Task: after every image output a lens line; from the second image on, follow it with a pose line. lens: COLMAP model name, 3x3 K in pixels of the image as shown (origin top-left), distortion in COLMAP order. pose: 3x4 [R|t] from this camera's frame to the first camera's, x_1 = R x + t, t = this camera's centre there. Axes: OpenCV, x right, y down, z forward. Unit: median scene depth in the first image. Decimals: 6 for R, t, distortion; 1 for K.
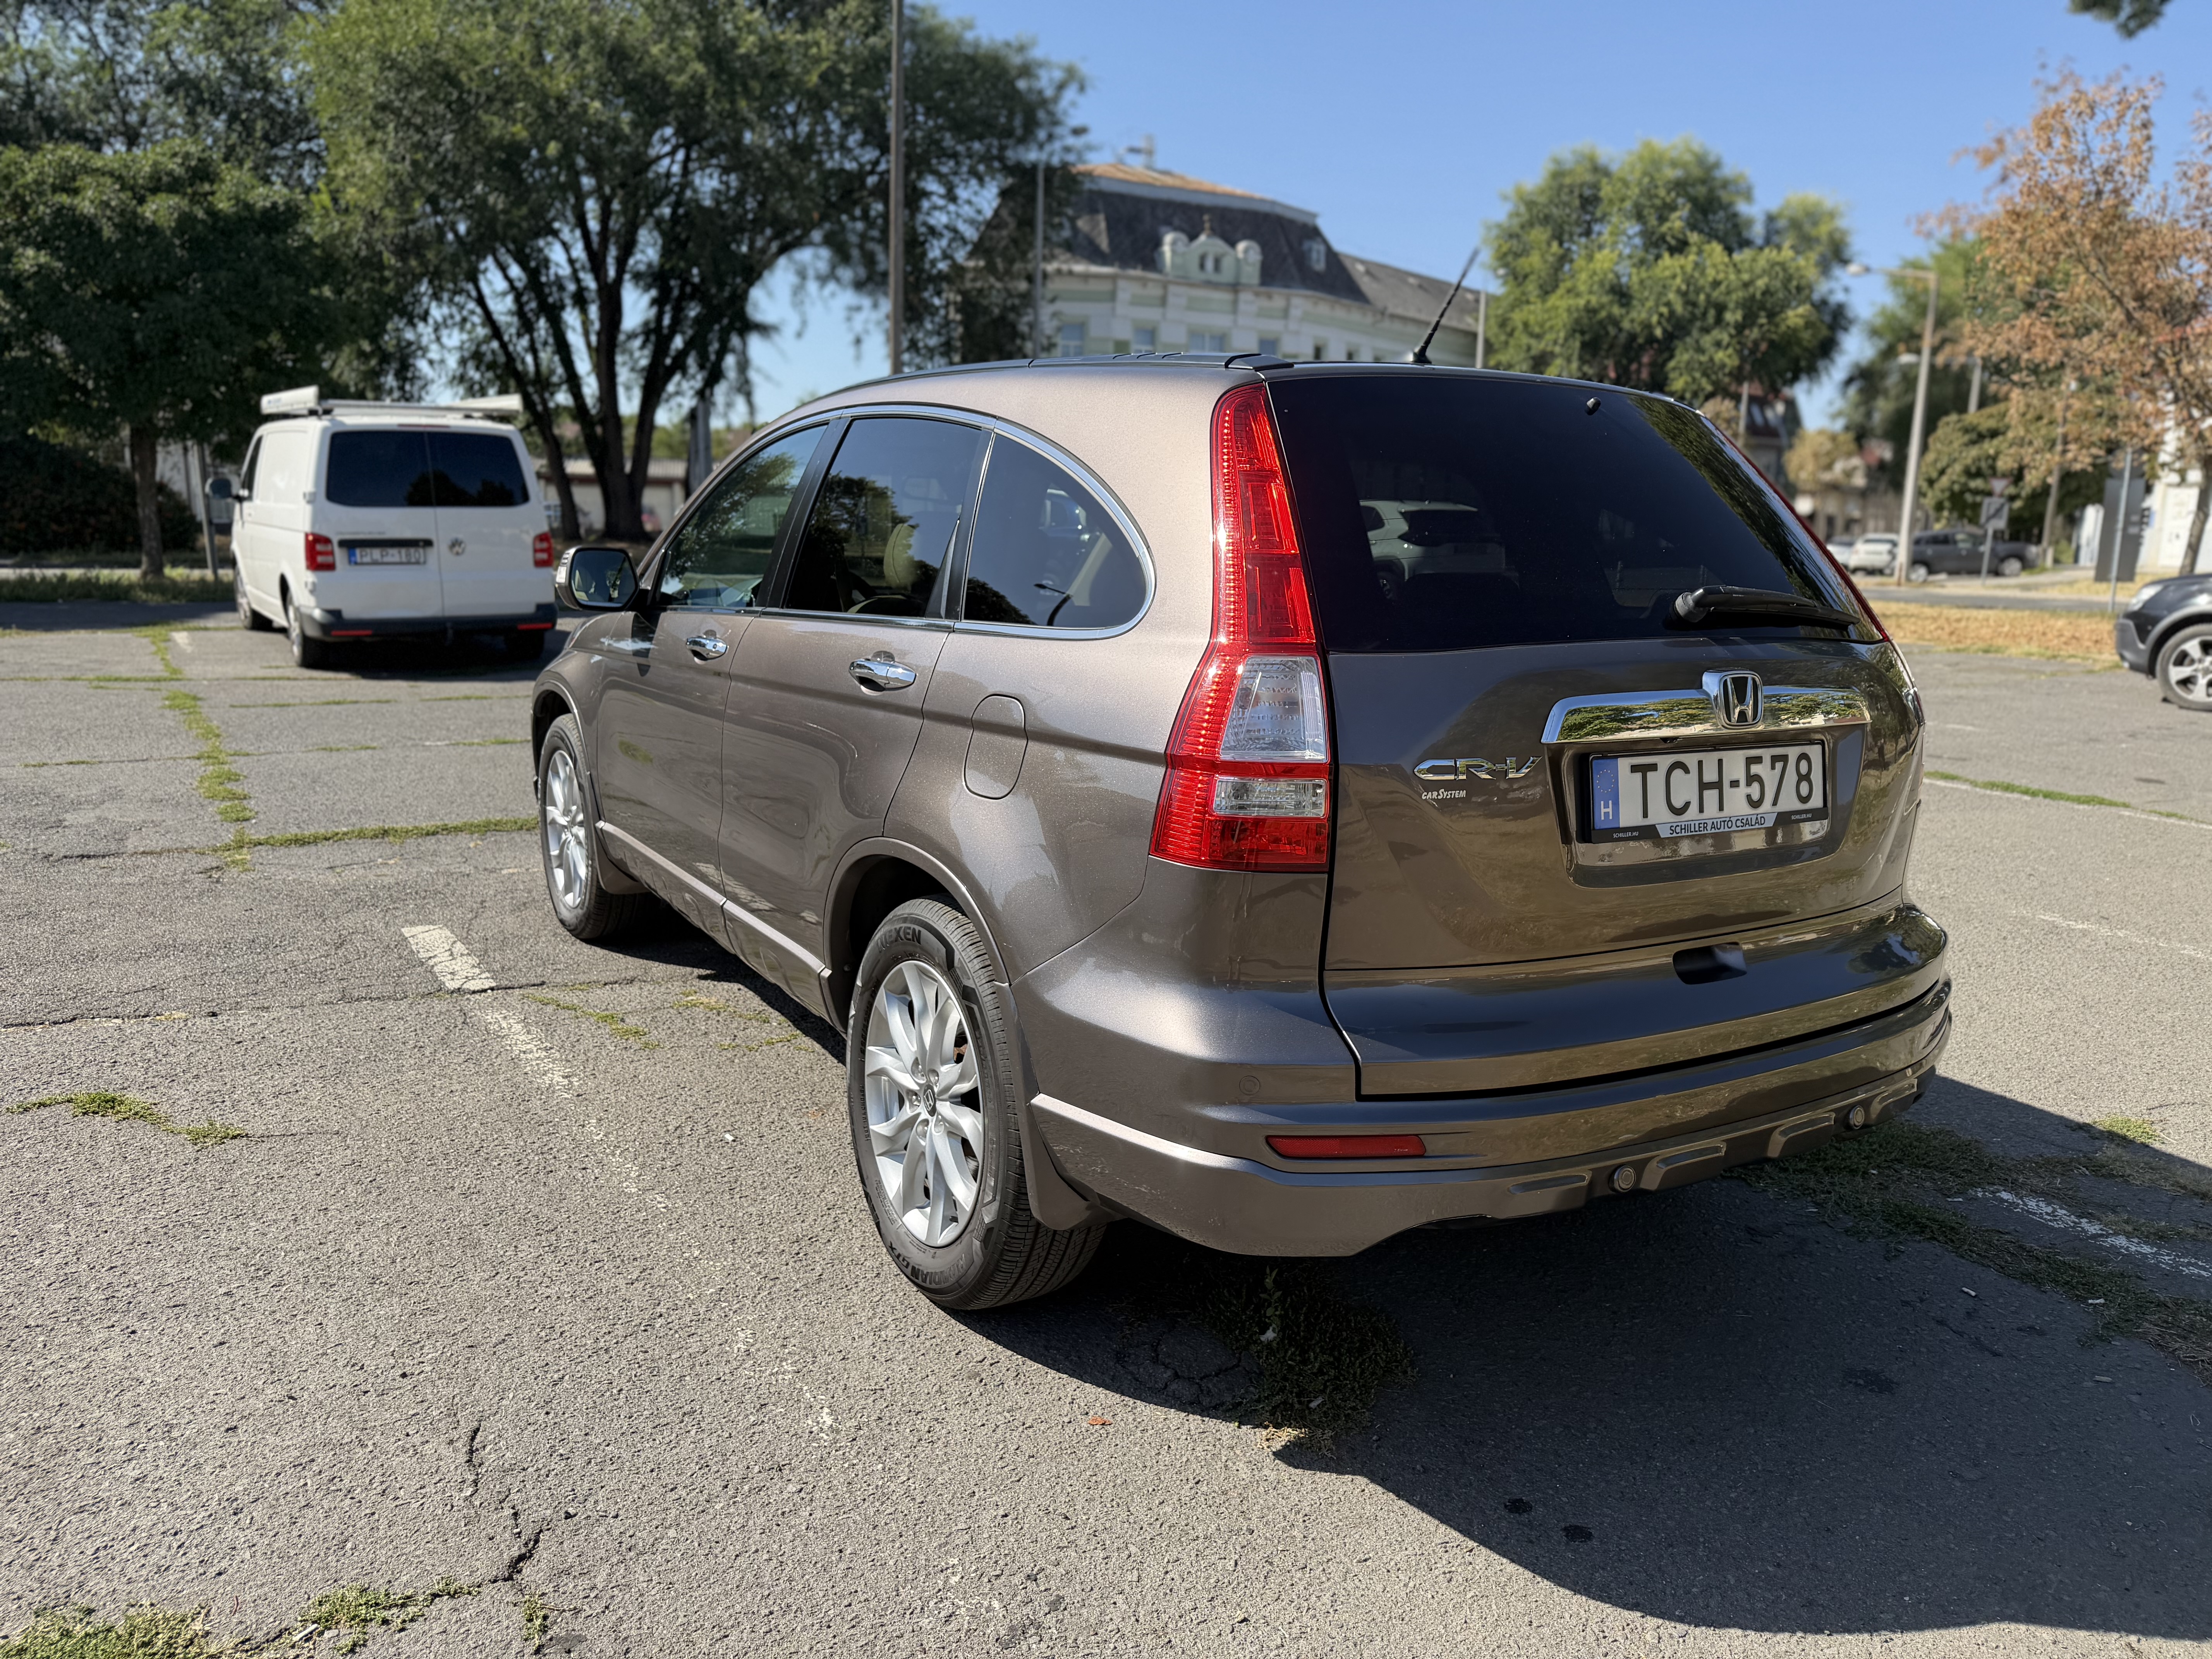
lens RADIAL K [[1621.2, 0, 1101.4], [0, 1621.2, 836.1], [0, 0, 1]] dist [-0.001745, -0.000315]
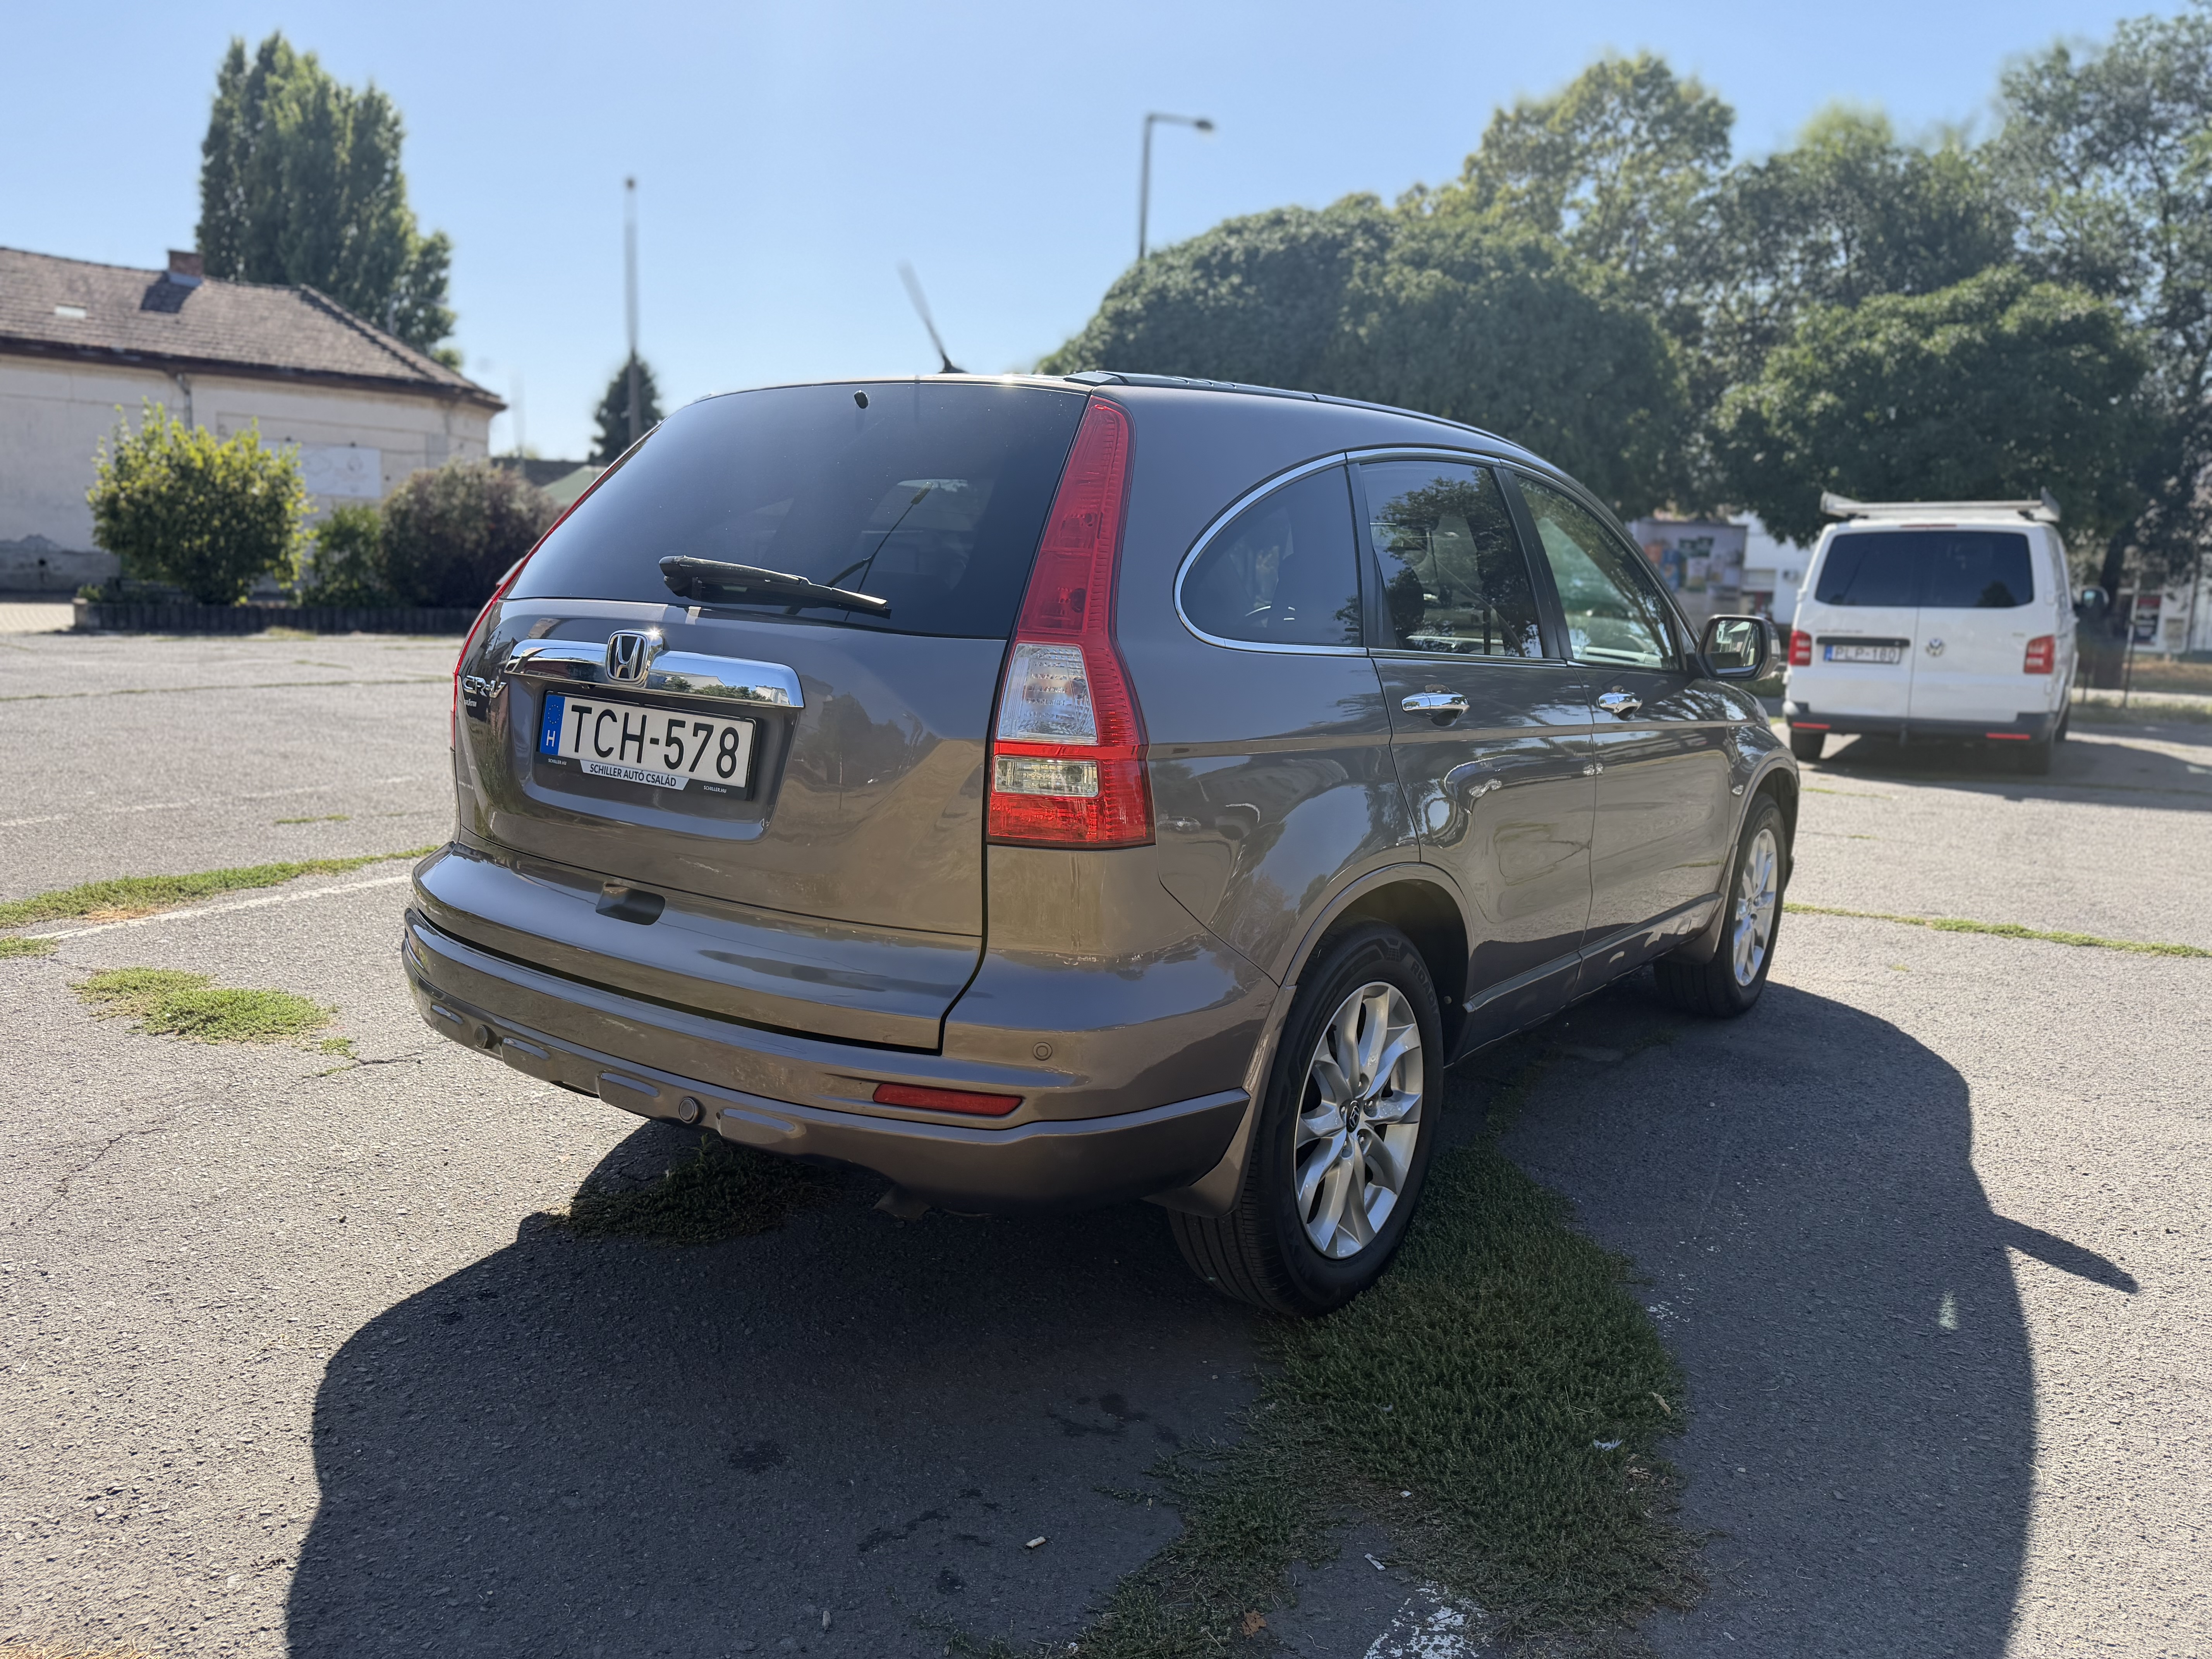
lens RADIAL K [[1634.5, 0, 1106.0], [0, 1634.5, 829.5], [0, 0, 1]] dist [0.018377, 0.004152]
pose [[0.351402, 0.126998, -0.927571, 1.019959], [-0.209594, 0.976282, 0.054265, -0.065397], [0.912462, 0.175344, 0.369685, 0.601887]]
